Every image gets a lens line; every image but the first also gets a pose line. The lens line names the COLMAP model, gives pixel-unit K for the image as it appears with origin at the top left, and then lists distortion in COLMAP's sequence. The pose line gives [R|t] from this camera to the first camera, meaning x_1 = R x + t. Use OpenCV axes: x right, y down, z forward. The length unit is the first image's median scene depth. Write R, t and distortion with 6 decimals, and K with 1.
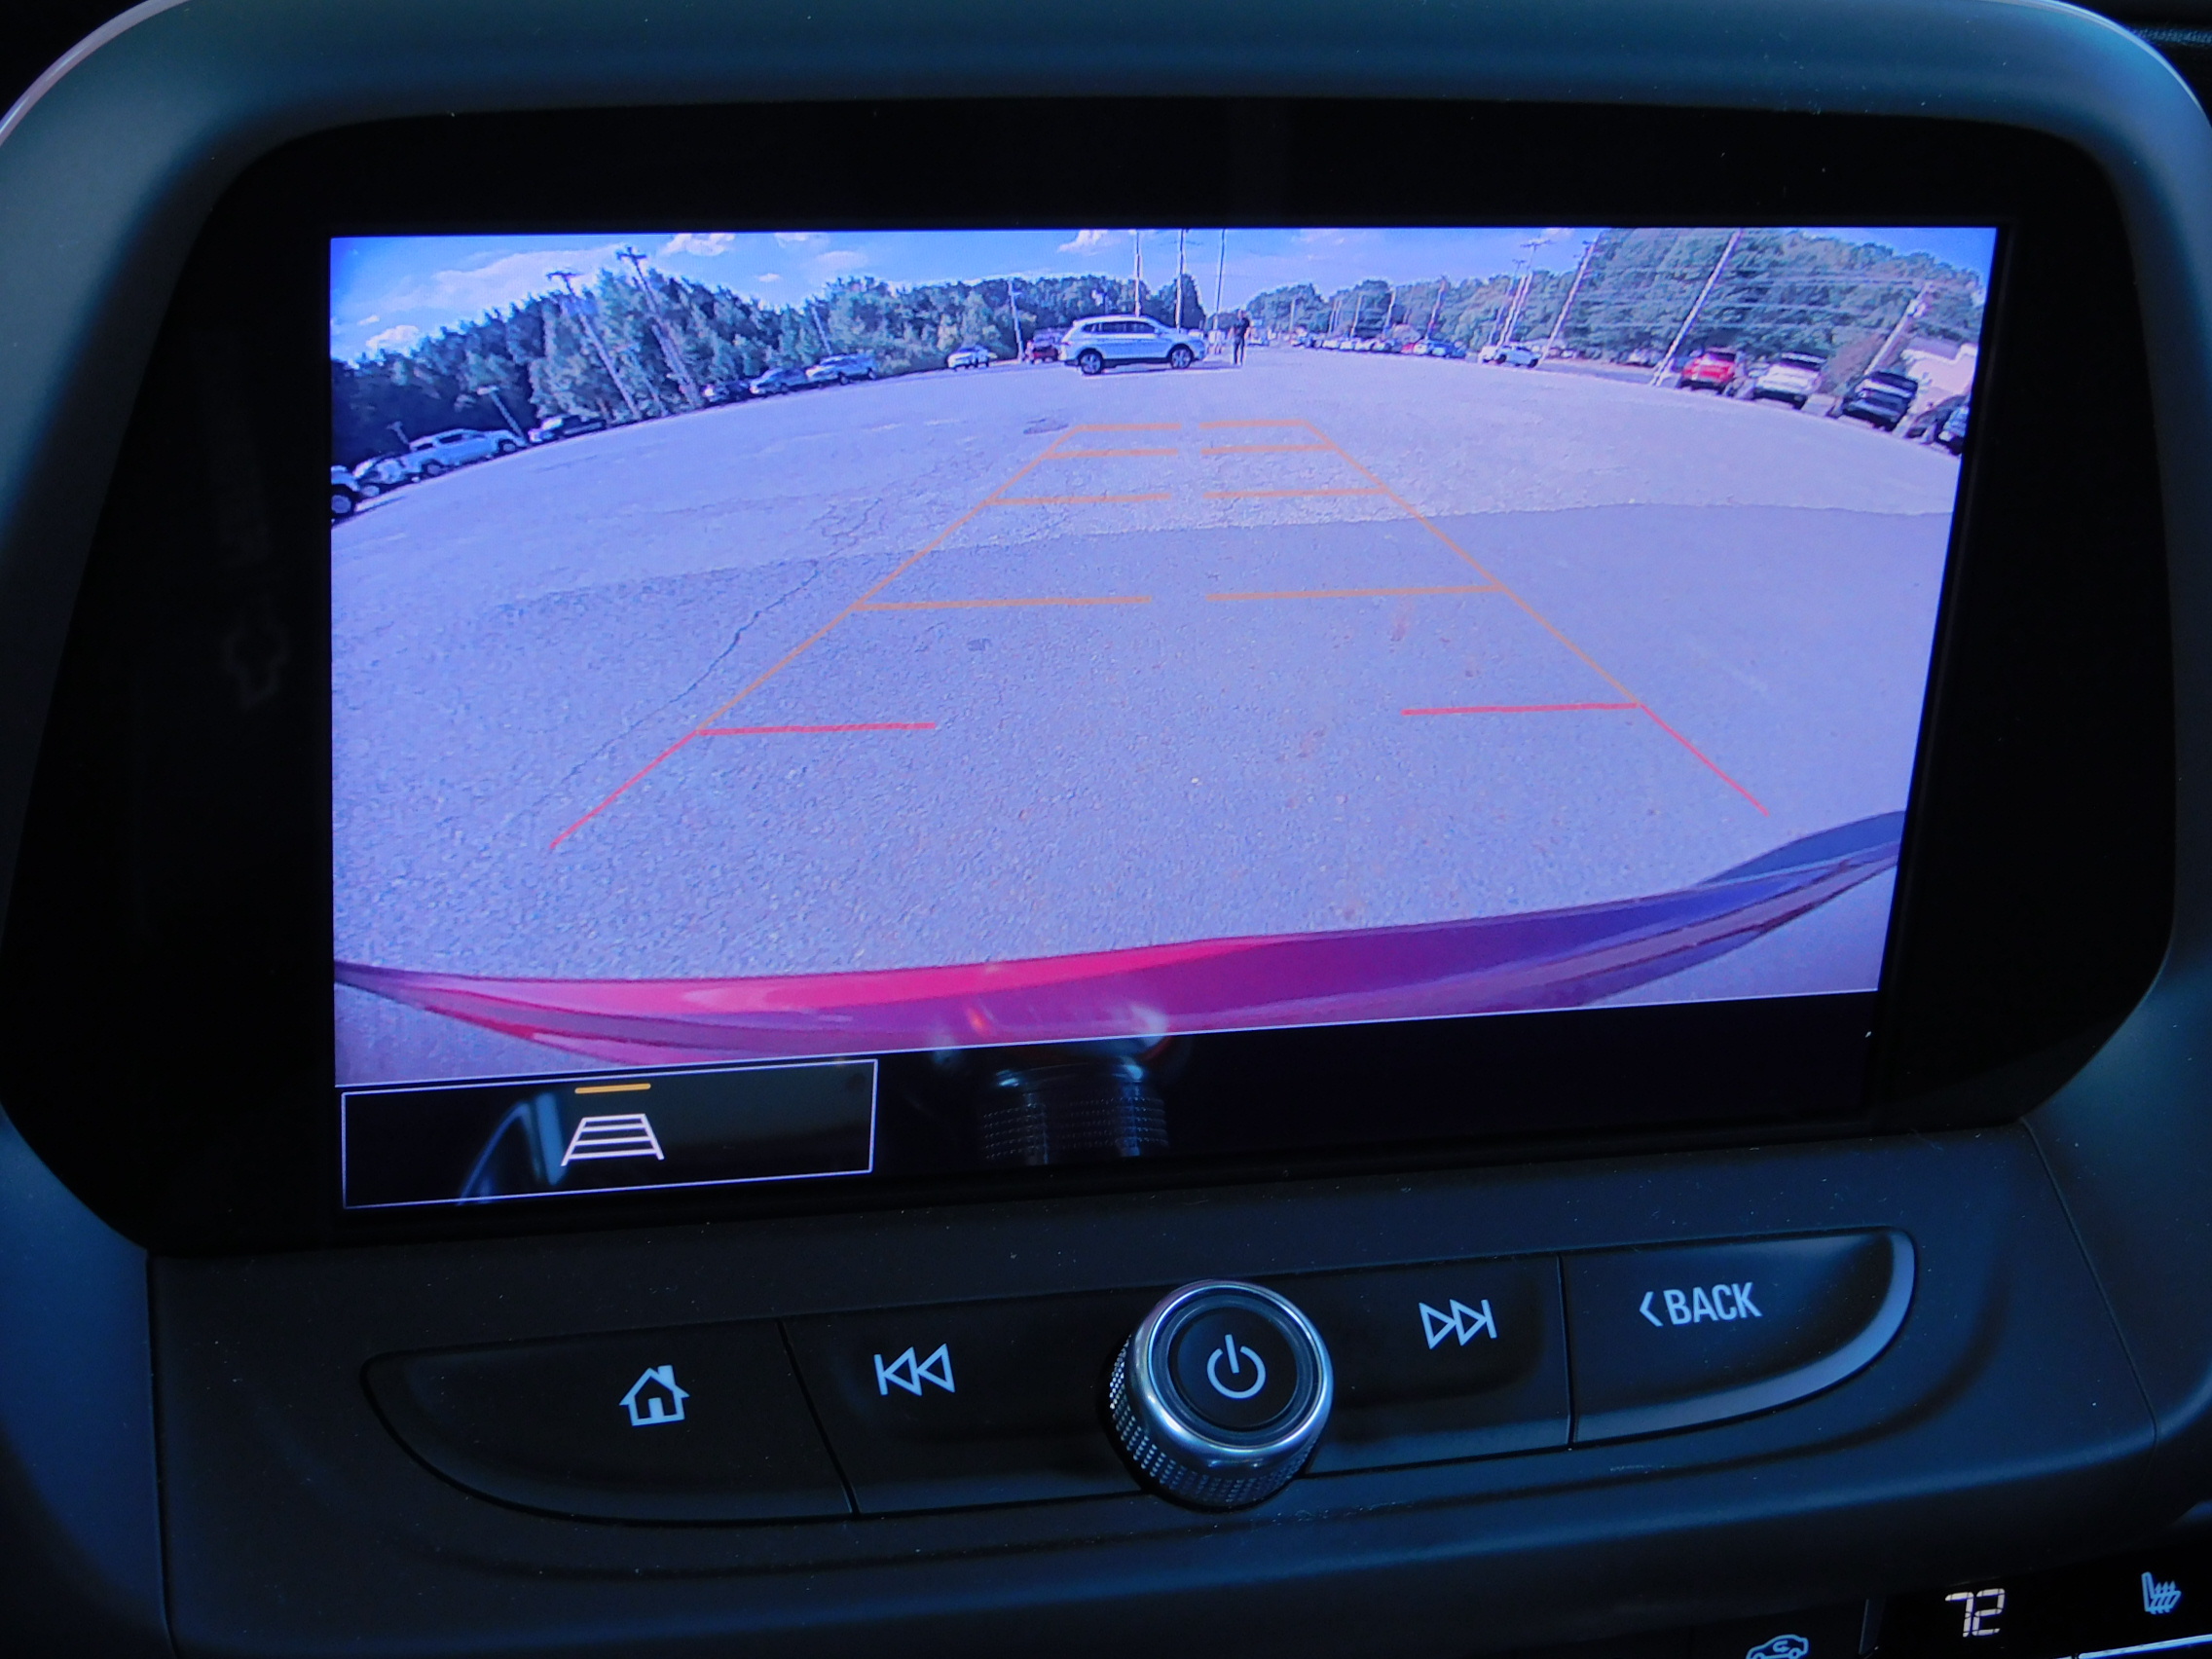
lens RADIAL K [[4105.1, 0, 1106.0], [0, 4105.1, 829.5], [0, 0, 1]] dist [-0.071439, -0.138694]
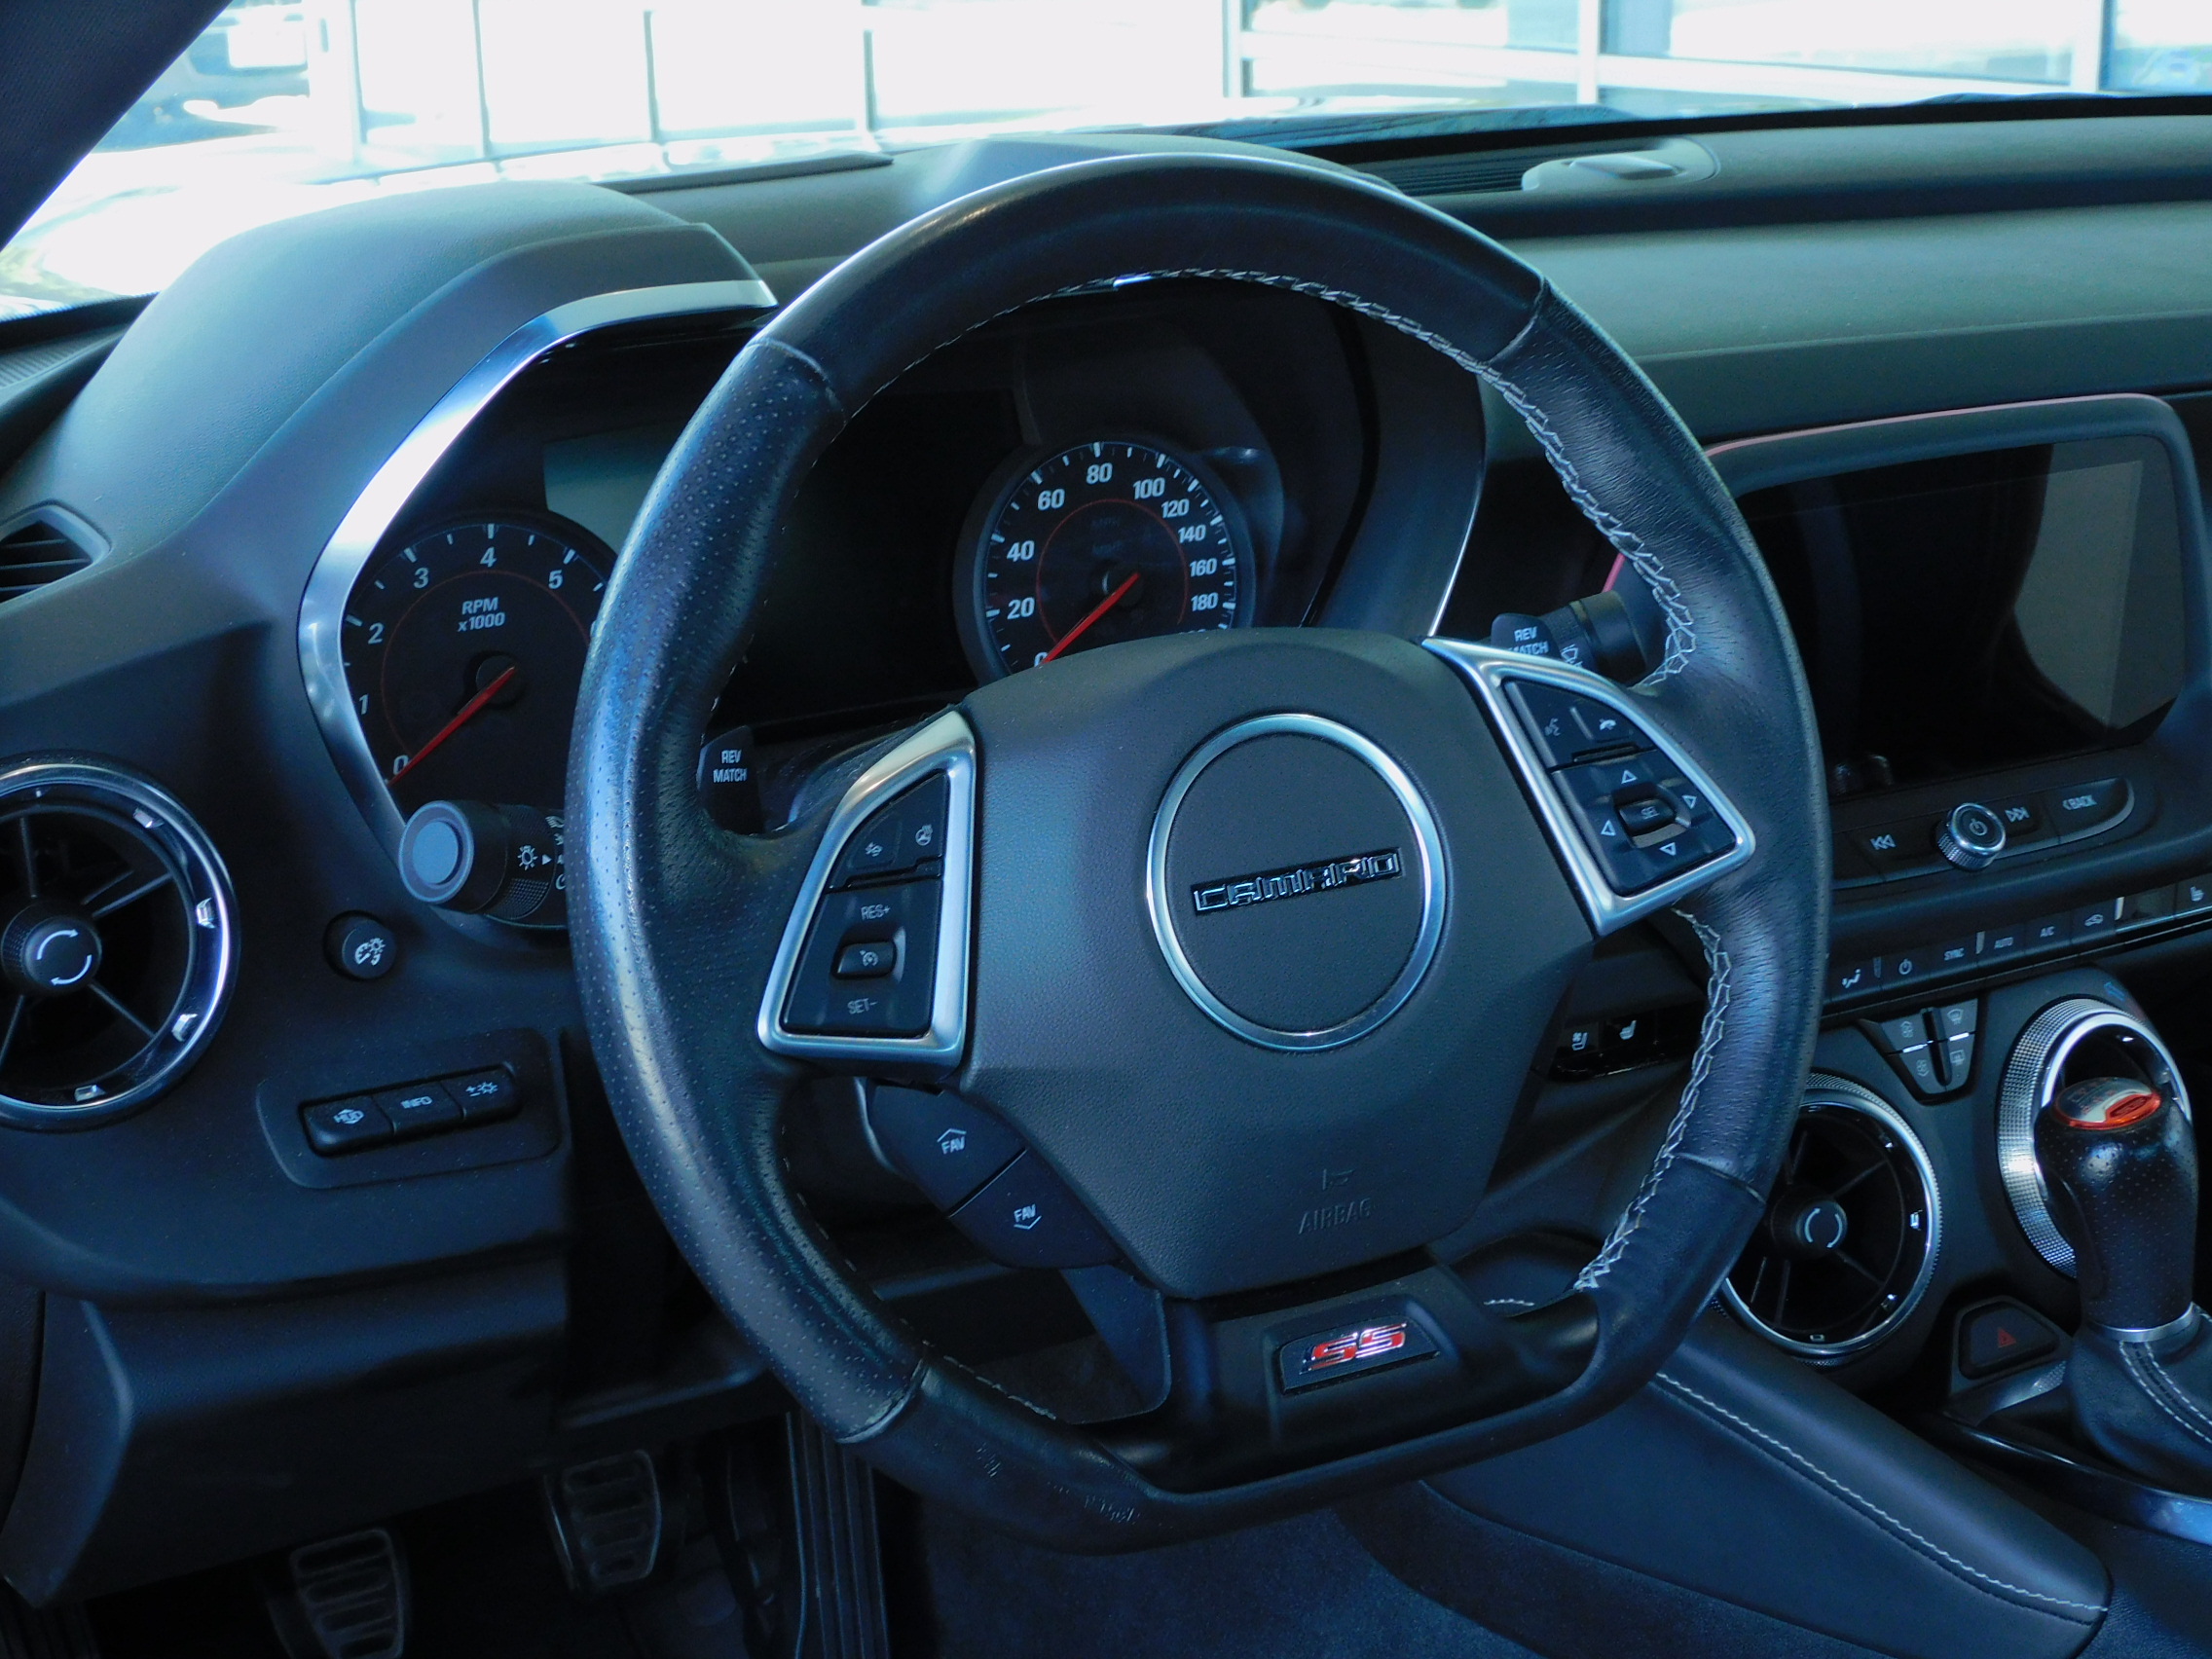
lens RADIAL K [[3422.2, 0, 1106.0], [0, 3422.2, 829.5], [0, 0, 1]] dist [-0.035001, 0.015846]
pose [[0.978401, -0.125686, 0.164118, -1.072676], [0.127940, 0.991777, -0.003194, 0.048411], [-0.162367, 0.024123, 0.986436, -1.563786]]
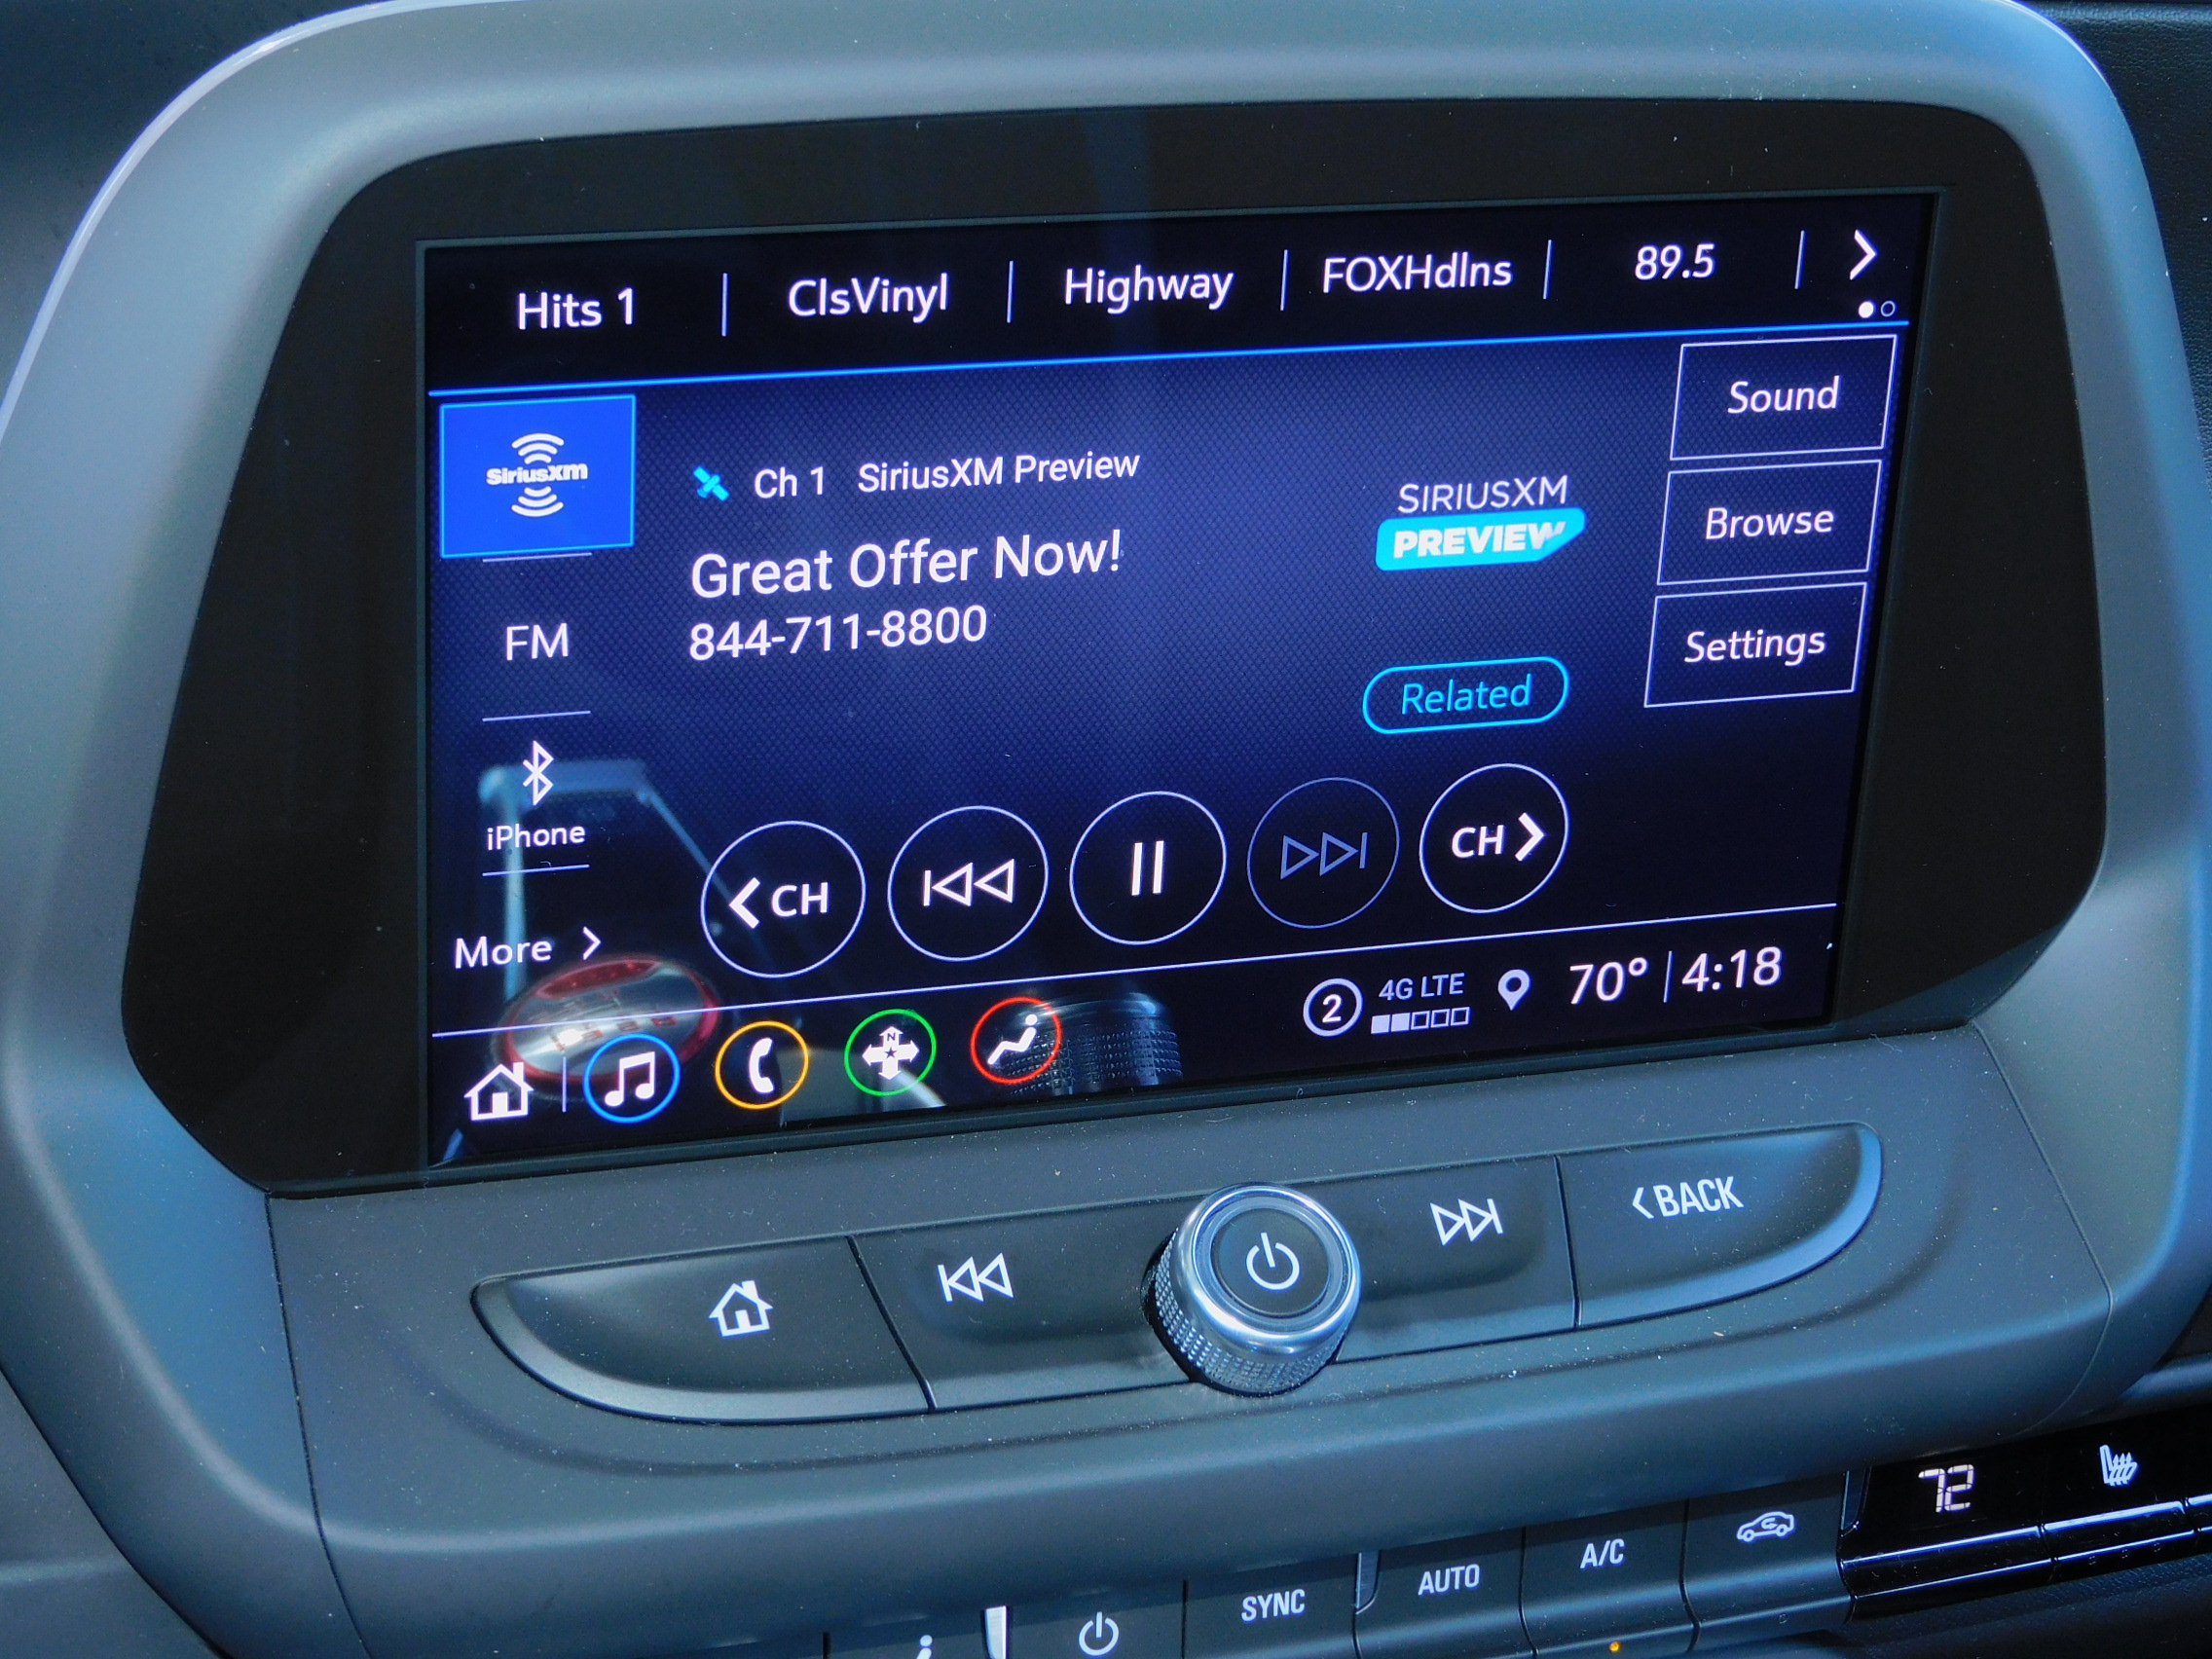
lens RADIAL K [[4568.4, 0, 1106.0], [0, 4568.4, 829.5], [0, 0, 1]] dist [-0.081755, -0.129265]
pose [[0.998419, -0.035367, 0.043687, -0.058542], [0.035687, 0.999341, -0.006569, 0.021593], [-0.043426, 0.008118, 0.999024, -0.202013]]
